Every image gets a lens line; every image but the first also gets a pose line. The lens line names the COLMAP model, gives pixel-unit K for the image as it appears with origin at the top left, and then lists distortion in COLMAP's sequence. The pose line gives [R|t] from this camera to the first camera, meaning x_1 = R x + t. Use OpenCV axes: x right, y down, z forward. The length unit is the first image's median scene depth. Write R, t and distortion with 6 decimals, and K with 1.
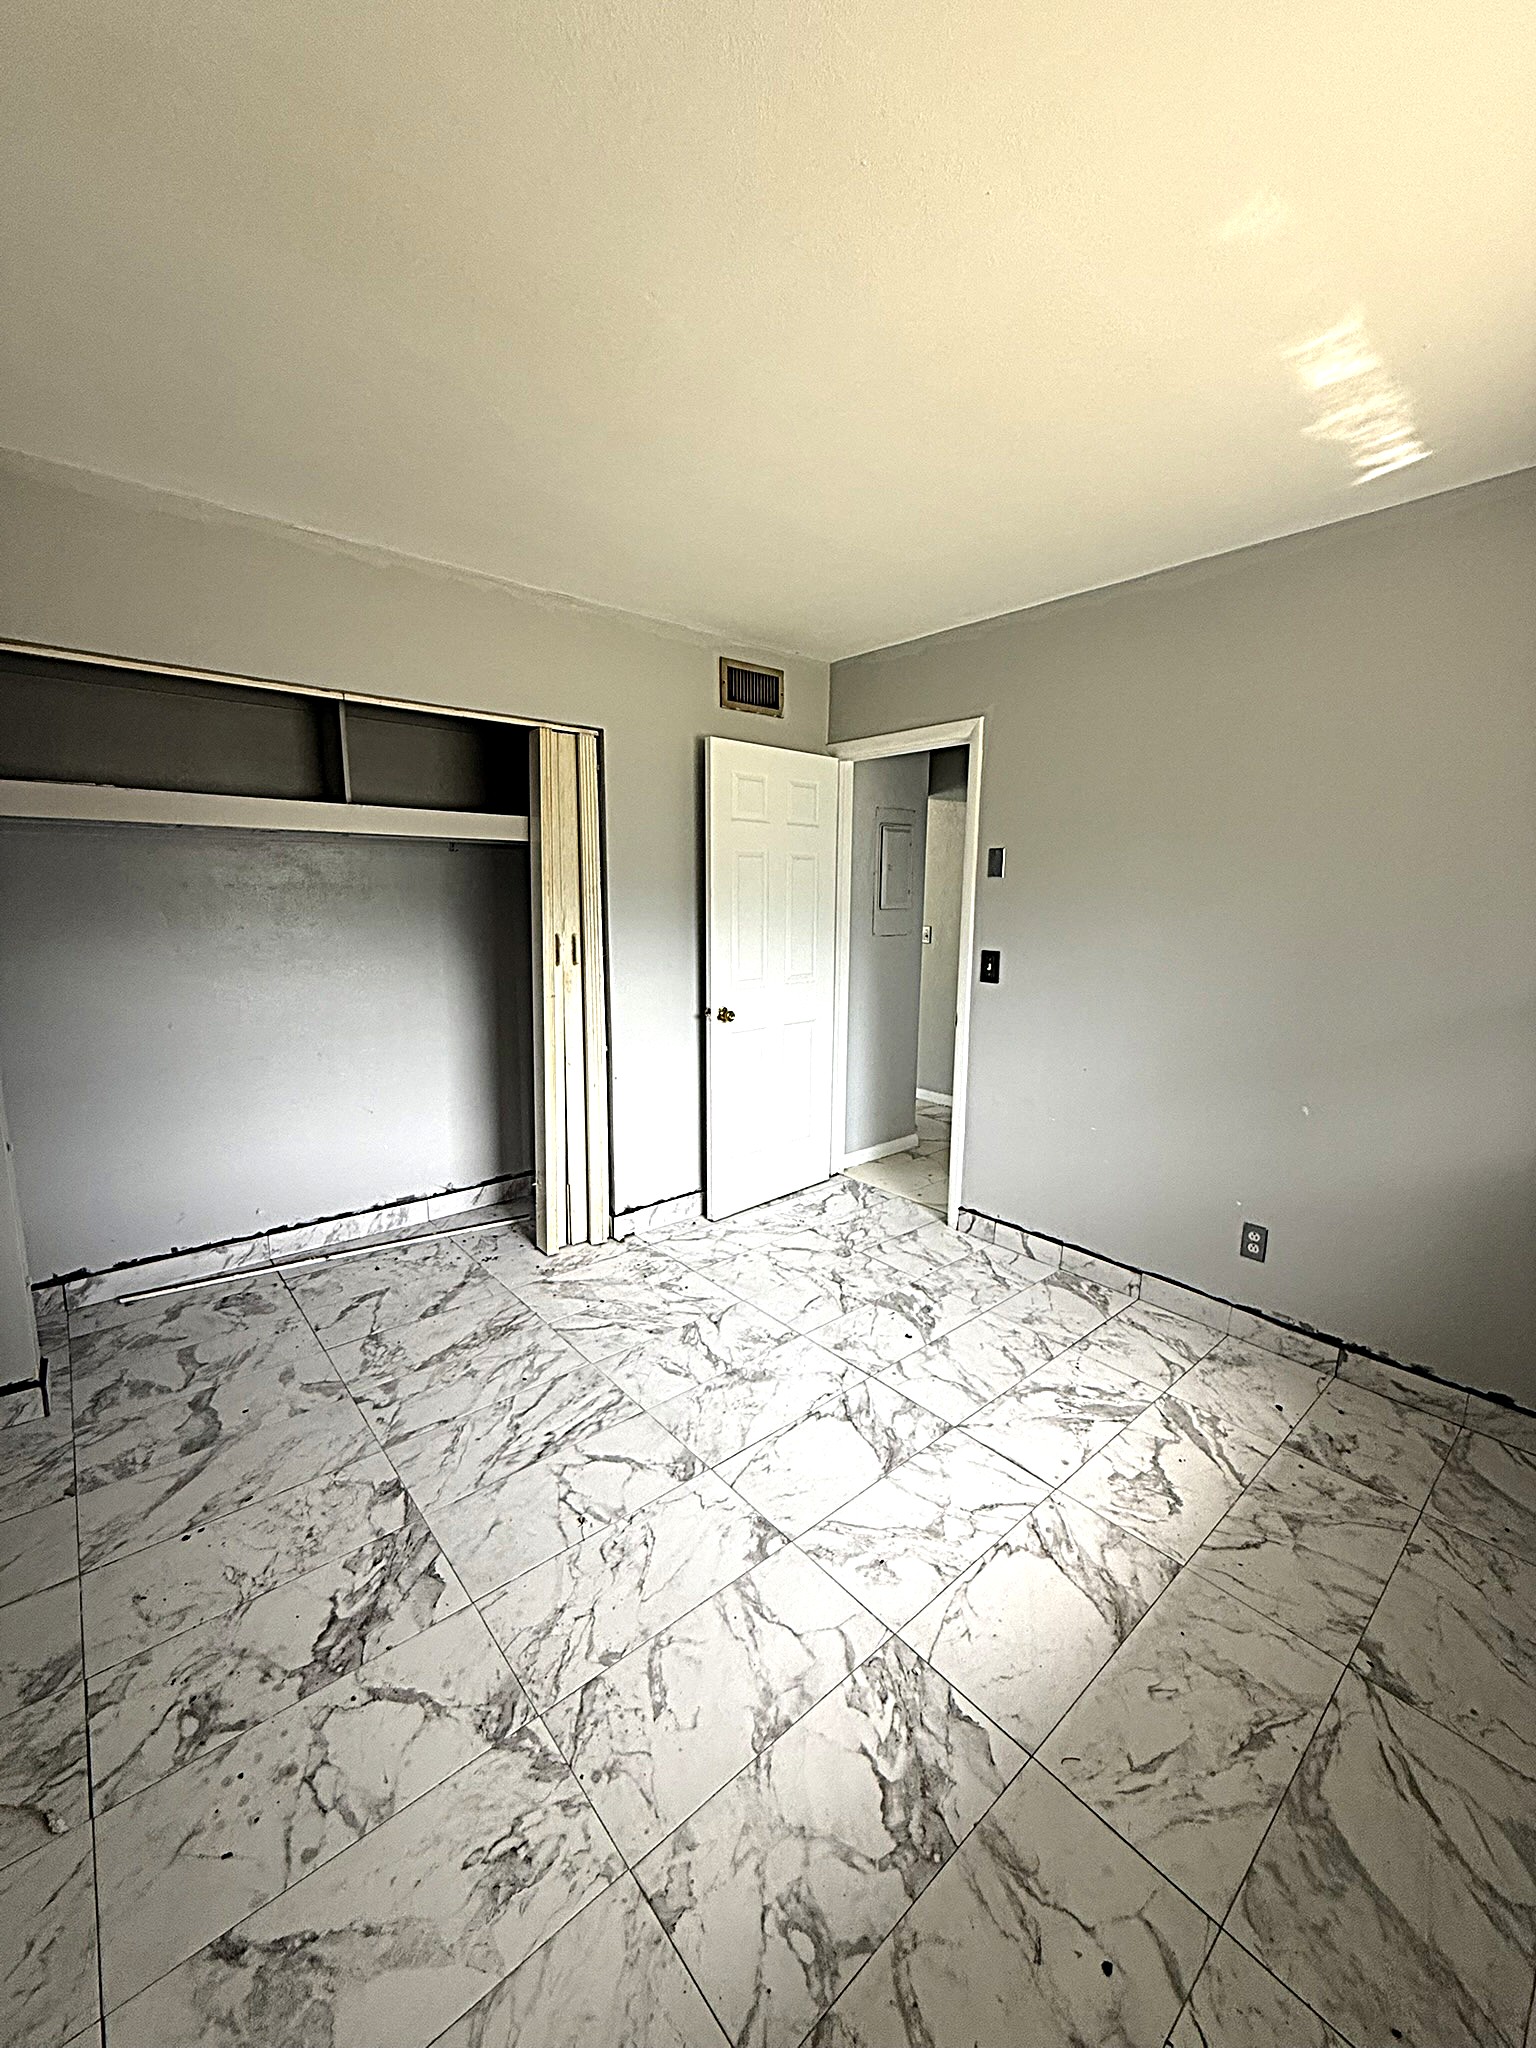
lens RADIAL K [[818.9, 0, 768.3], [0, 818.9, 1020.0], [0, 0, 1]] dist [0.001502, -0.000200]
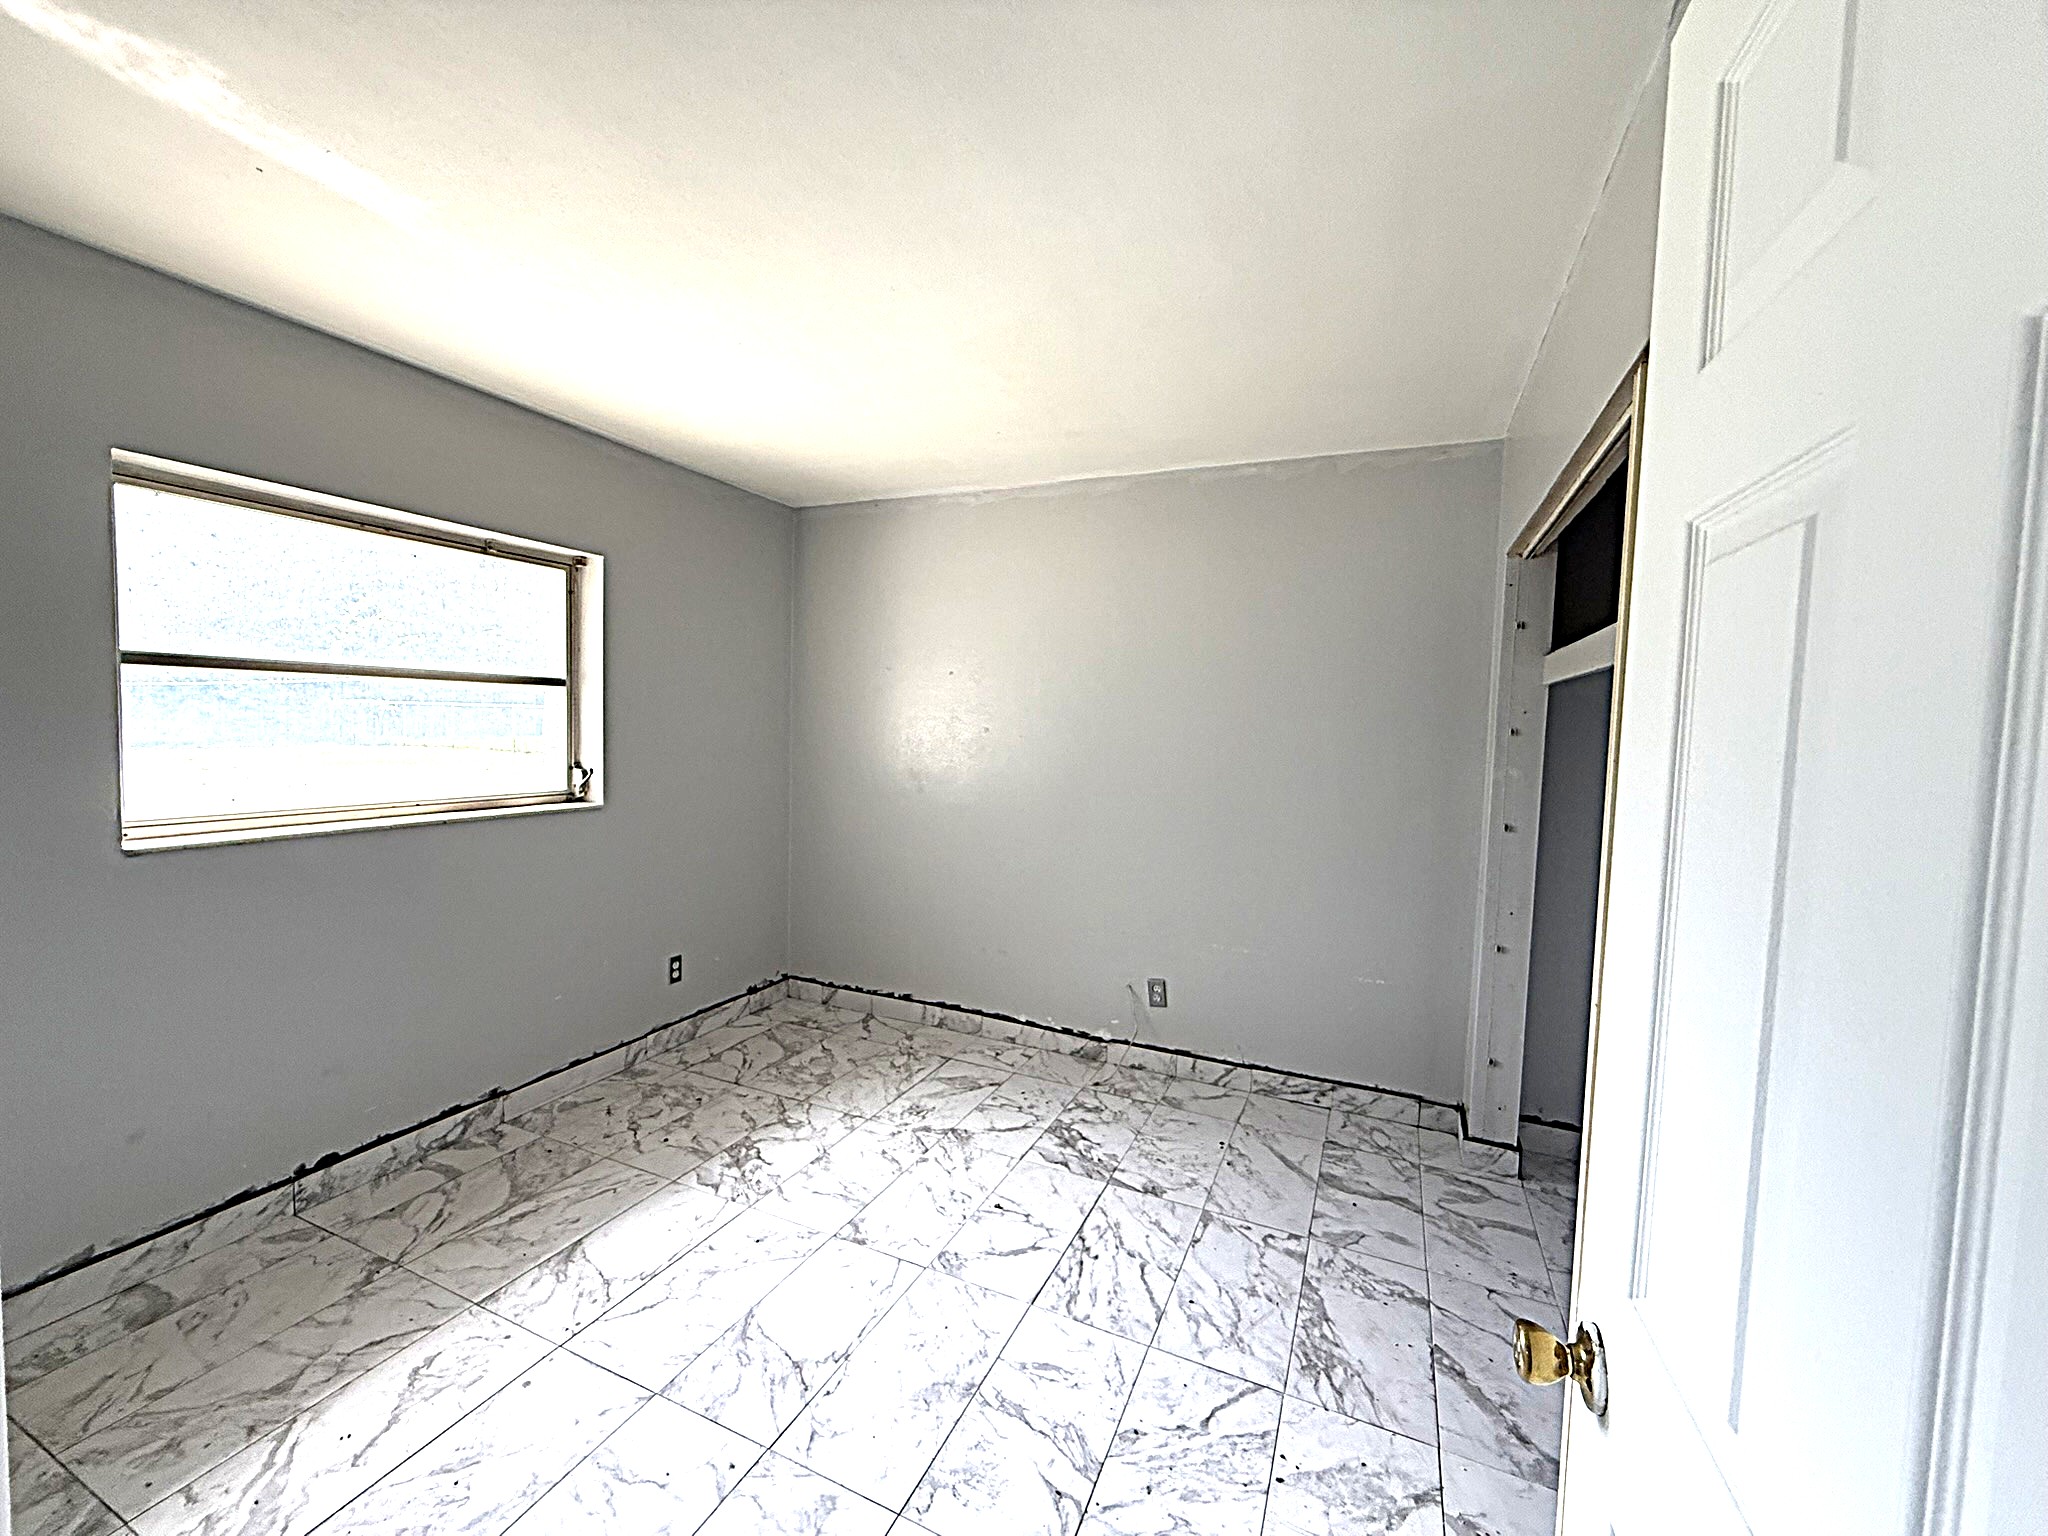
lens RADIAL K [[818.9, 0, 1022.8], [0, 818.9, 765.6], [0, 0, 1]] dist [0.001502, -0.000200]
pose [[-0.906751, -0.014240, -0.421426, 0.294867], [-0.105454, 0.975329, 0.193941, -0.324899], [0.408267, 0.220297, -0.885882, 2.015027]]
